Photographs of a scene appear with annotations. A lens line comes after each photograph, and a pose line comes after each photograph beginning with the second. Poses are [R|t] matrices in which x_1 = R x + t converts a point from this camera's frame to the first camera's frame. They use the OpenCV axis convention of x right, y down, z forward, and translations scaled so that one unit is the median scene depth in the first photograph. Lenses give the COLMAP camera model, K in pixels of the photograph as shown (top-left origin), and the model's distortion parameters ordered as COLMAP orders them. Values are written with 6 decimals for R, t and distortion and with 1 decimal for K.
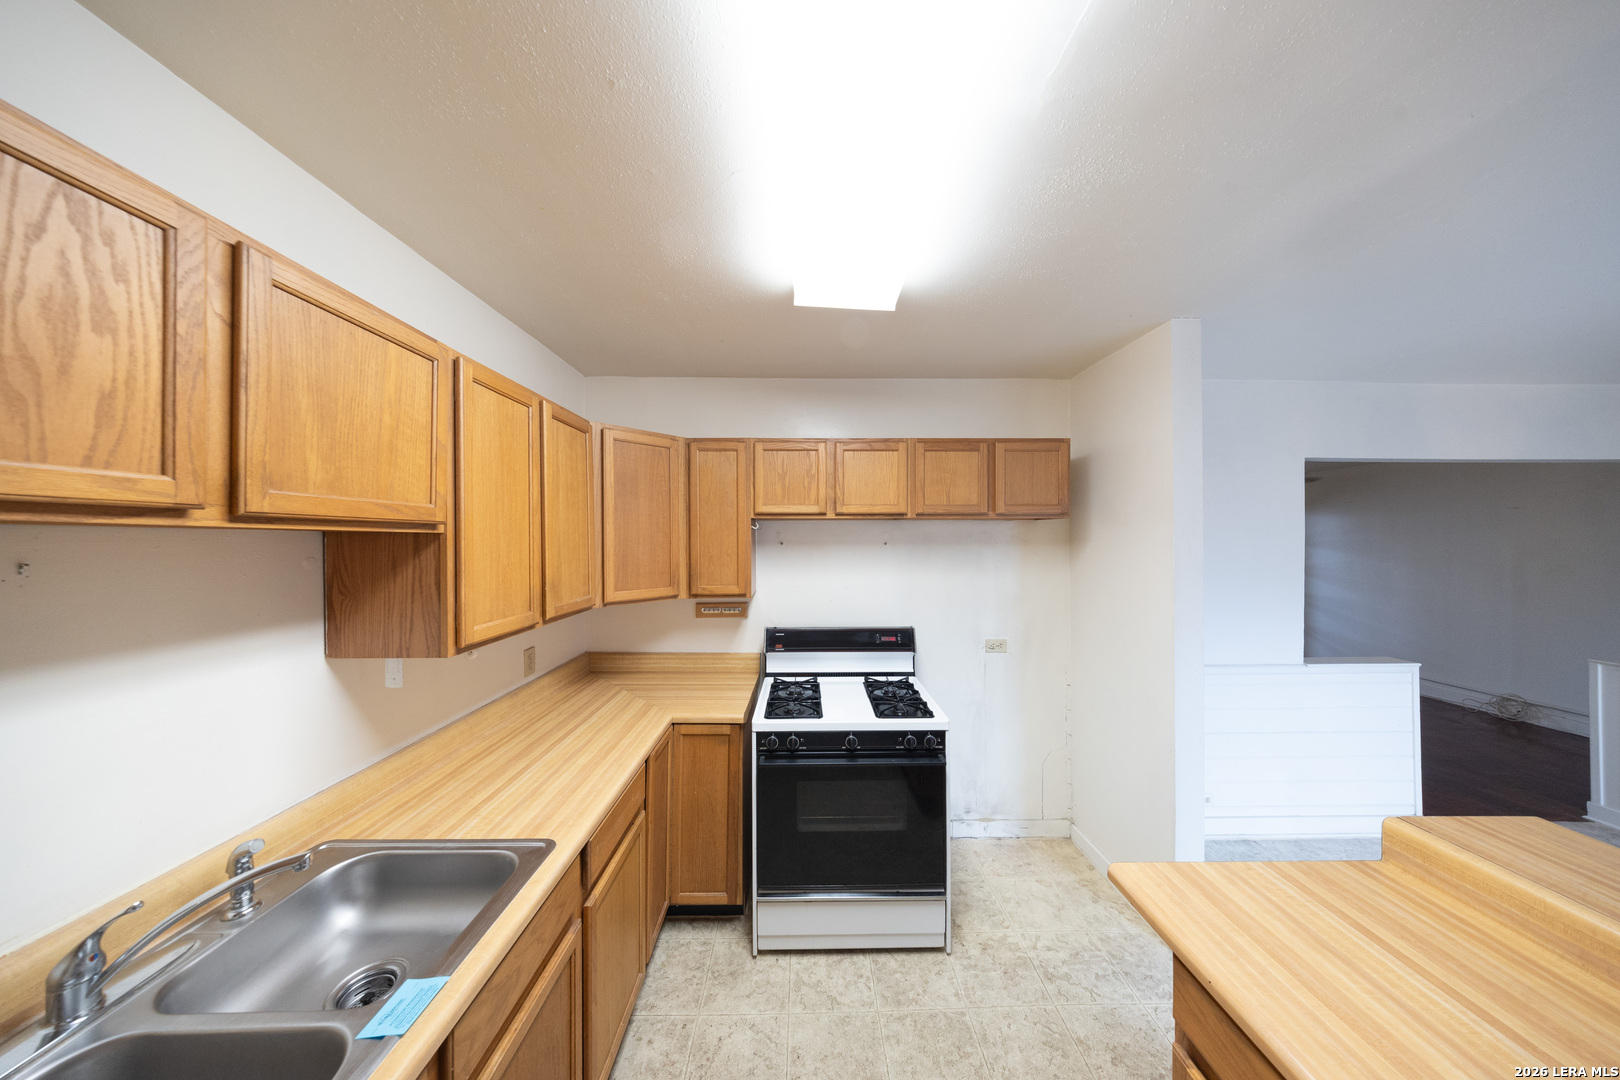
lens RADIAL K [[465.9, 0, 803.8], [0, 465.9, 533.1], [0, 0, 1]] dist [-0.000464, -0.000077]
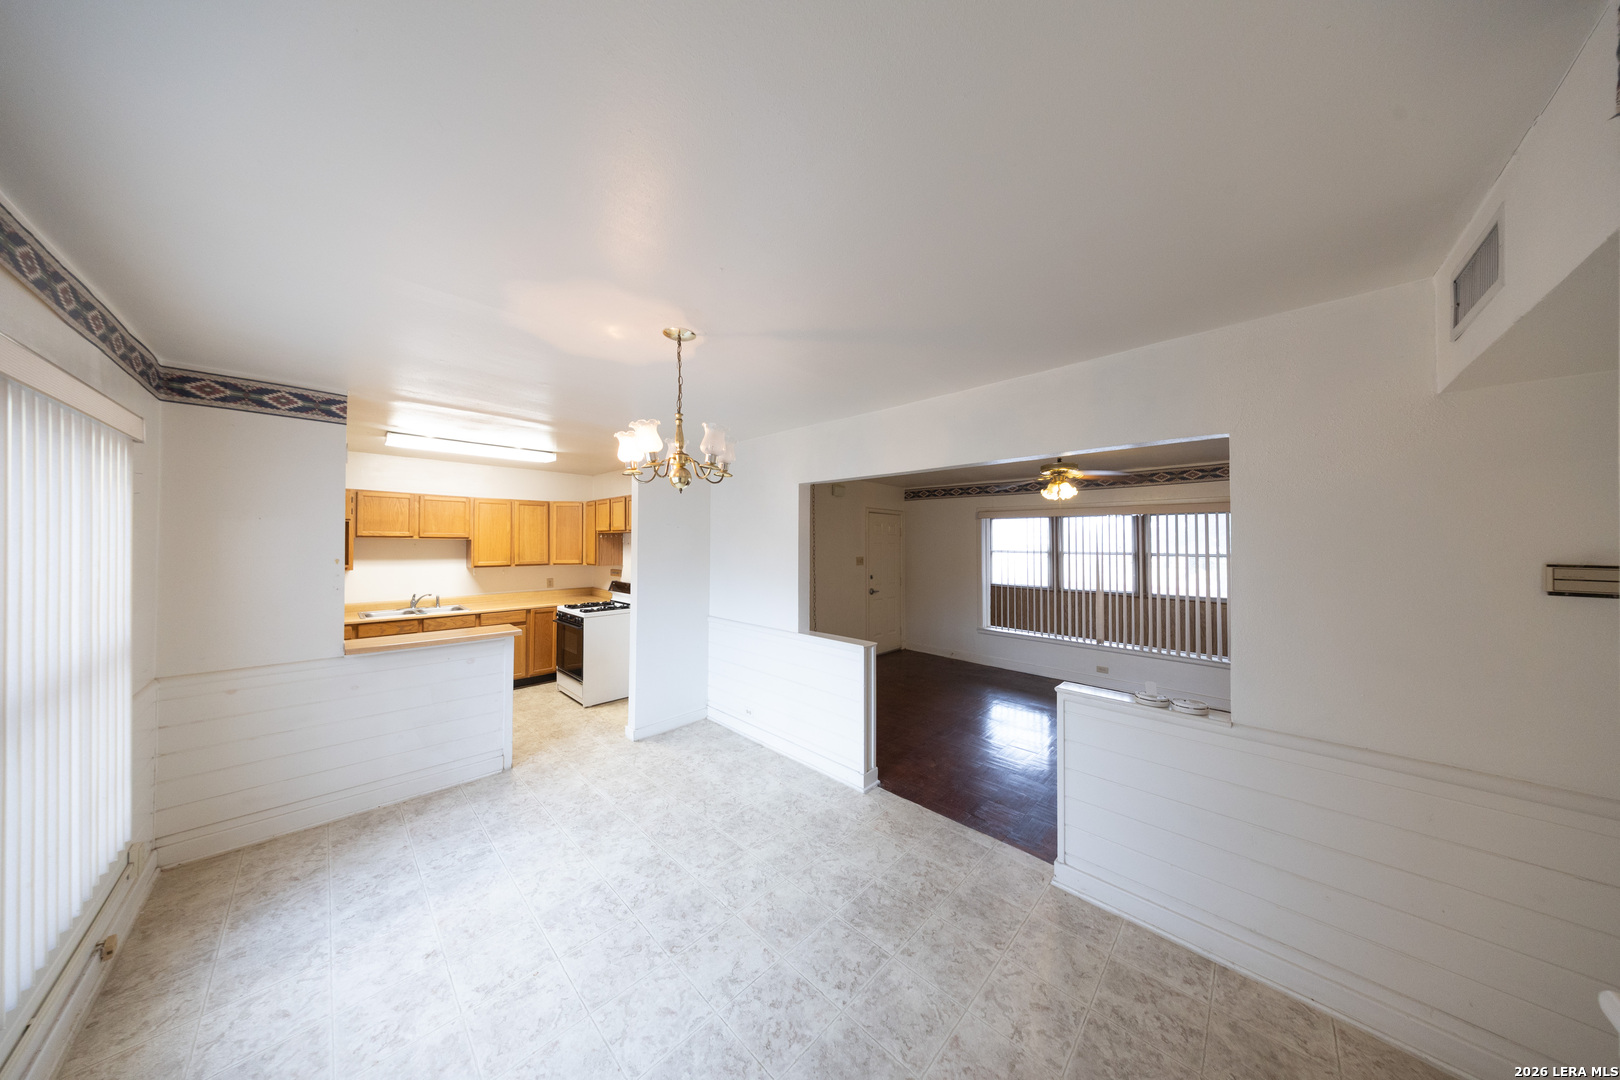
lens RADIAL K [[476.7, 0, 803.6], [0, 476.7, 536.9], [0, 0, 1]] dist [-0.000501, -0.000049]
pose [[0.710539, -0.005457, -0.703637, 2.093730], [0.000029, 0.999970, -0.007726, 0.010490], [0.703658, 0.005470, 0.710518, 0.016885]]
